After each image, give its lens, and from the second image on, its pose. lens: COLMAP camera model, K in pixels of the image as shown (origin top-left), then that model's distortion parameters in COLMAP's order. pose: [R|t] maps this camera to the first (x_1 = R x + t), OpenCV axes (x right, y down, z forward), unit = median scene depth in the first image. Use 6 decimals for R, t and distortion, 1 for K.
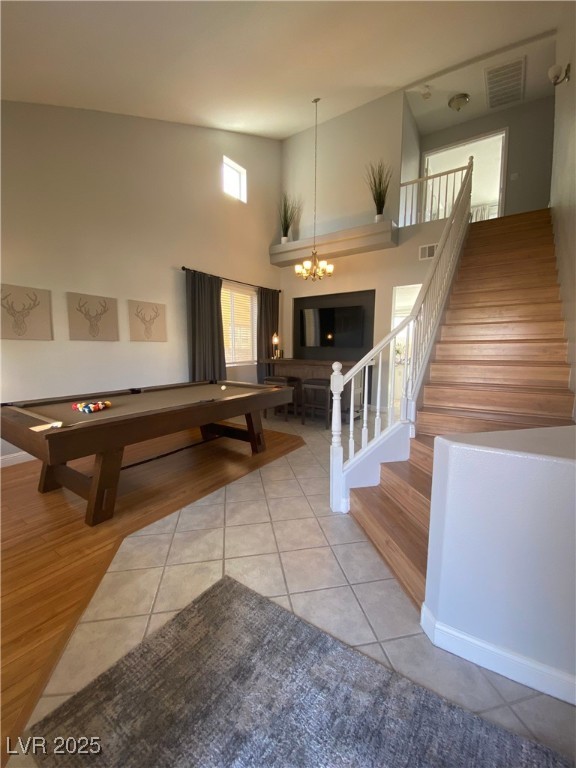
lens RADIAL K [[308.4, 0, 290.1], [0, 308.4, 383.1], [0, 0, 1]] dist [0.011700, -0.015531]
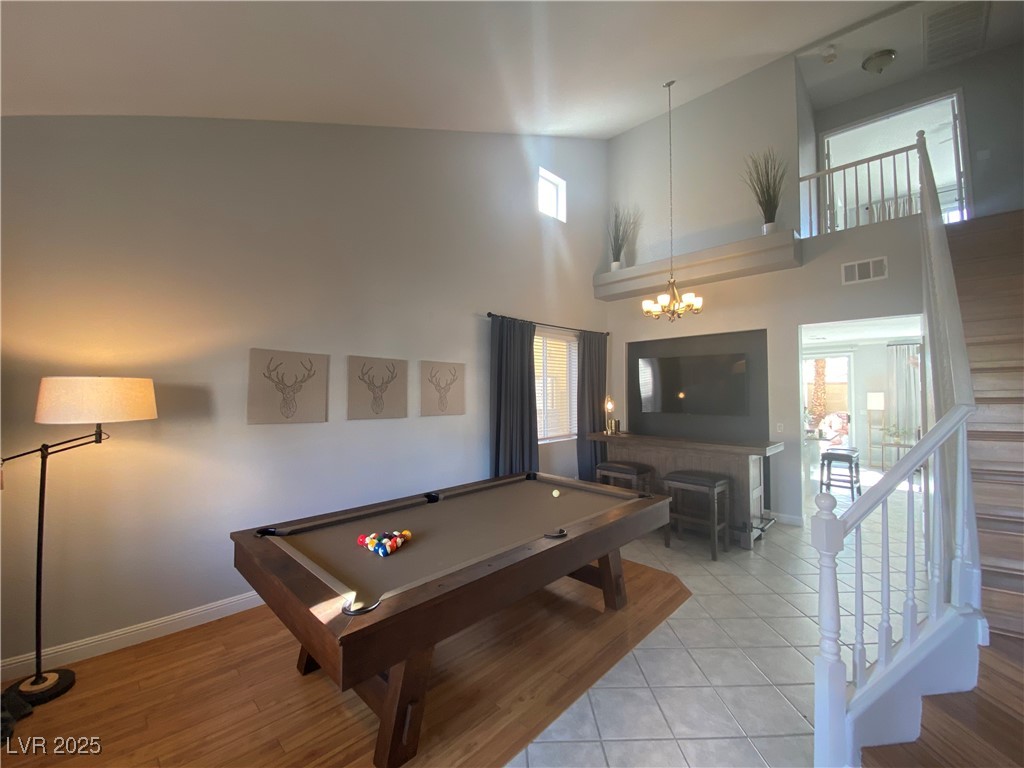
lens RADIAL K [[411.3, 0, 510.2], [0, 411.3, 382.2], [0, 0, 1]] dist [0.011700, -0.015531]
pose [[0.983429, -0.009197, -0.181063, -0.116809], [-0.017794, 0.988994, -0.146882, -0.066331], [0.180421, 0.147669, 0.972441, 0.084422]]
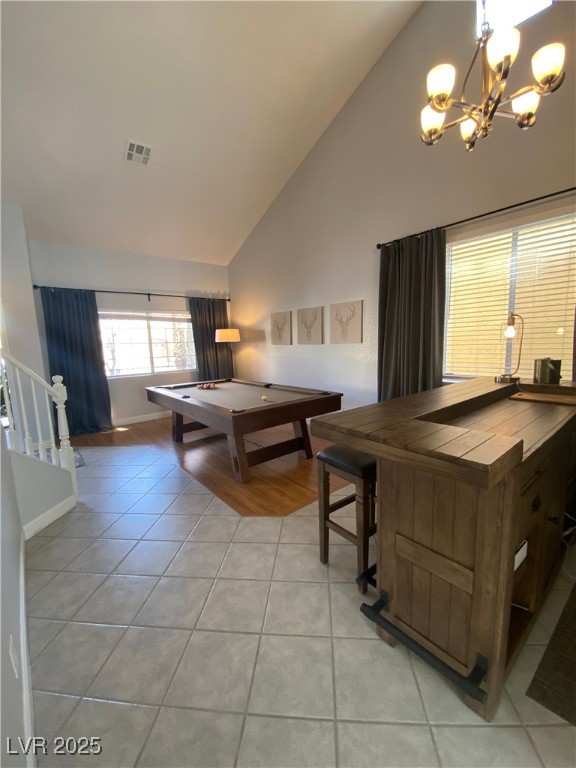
lens RADIAL K [[308.4, 0, 291.1], [0, 308.4, 383.0], [0, 0, 1]] dist [0.011700, -0.015531]
pose [[-0.277696, 0.125387, -0.952451, 0.463219], [-0.085924, 0.984230, 0.154622, -0.130715], [0.956819, 0.124776, -0.262543, 0.983031]]
